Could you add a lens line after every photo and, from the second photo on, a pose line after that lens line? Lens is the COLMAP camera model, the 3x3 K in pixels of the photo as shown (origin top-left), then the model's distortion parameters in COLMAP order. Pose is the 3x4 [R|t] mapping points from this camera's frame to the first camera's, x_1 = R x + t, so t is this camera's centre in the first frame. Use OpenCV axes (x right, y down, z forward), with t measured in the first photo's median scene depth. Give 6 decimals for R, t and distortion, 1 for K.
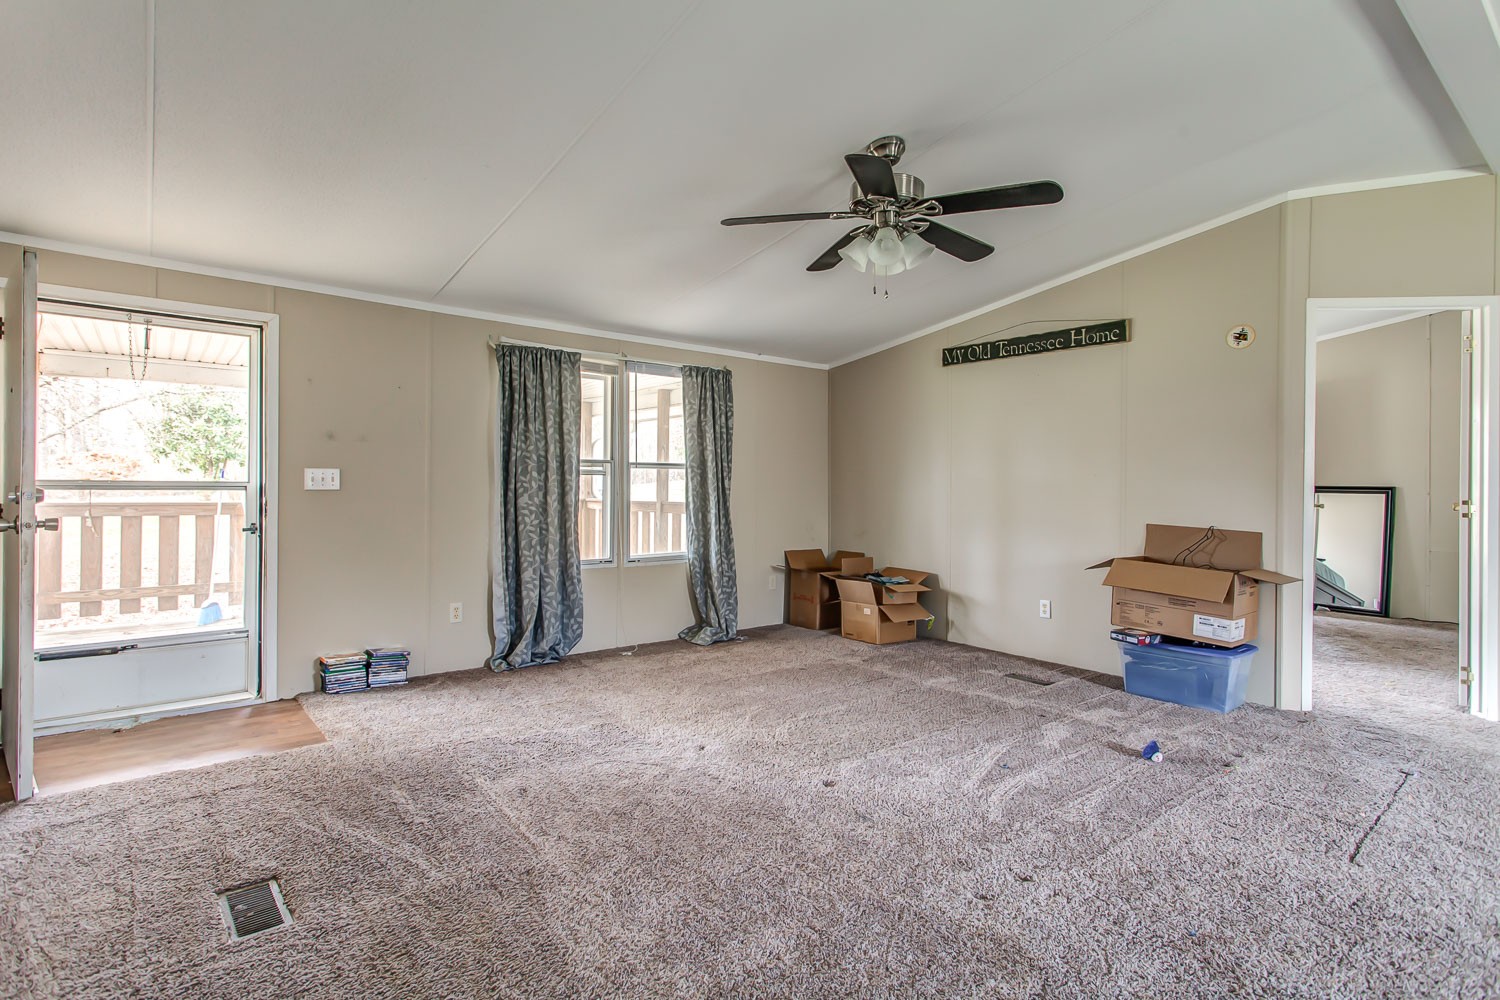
lens RADIAL K [[714.0, 0, 729.9], [0, 714.0, 466.1], [0, 0, 1]] dist [-0.000533, 0.000317]
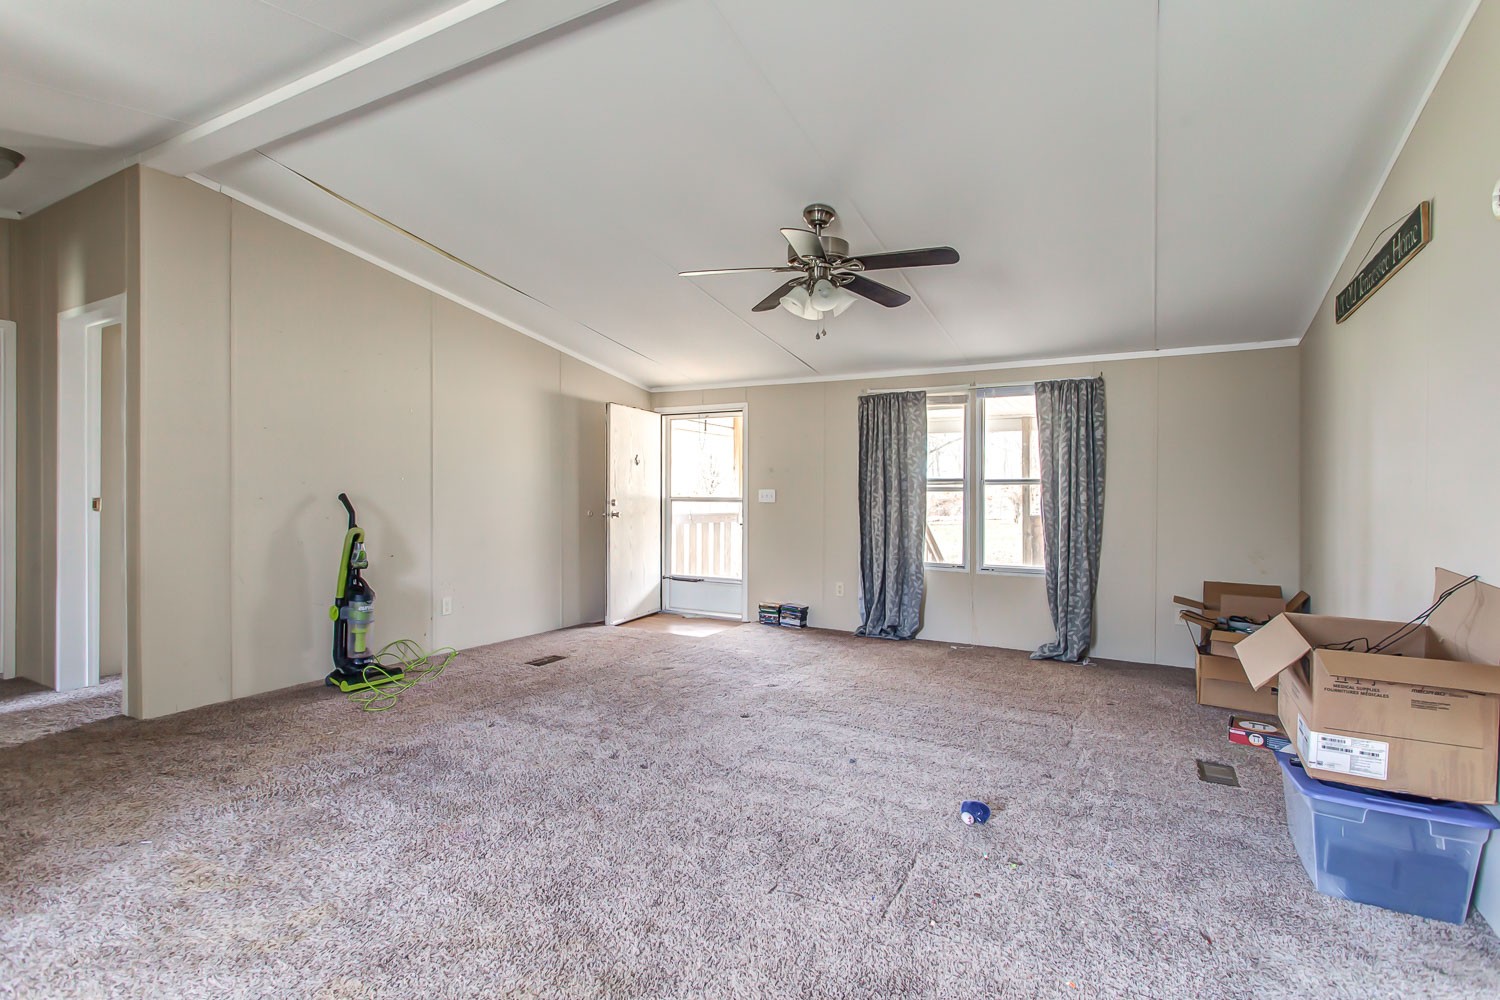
lens RADIAL K [[714.0, 0, 746.3], [0, 714.0, 501.0], [0, 0, 1]] dist [-0.000533, 0.000317]
pose [[0.408272, -0.001873, -0.912859, 0.767359], [0.014431, 0.999886, 0.004402, 0.018608], [0.912746, -0.014971, 0.408252, 0.226763]]
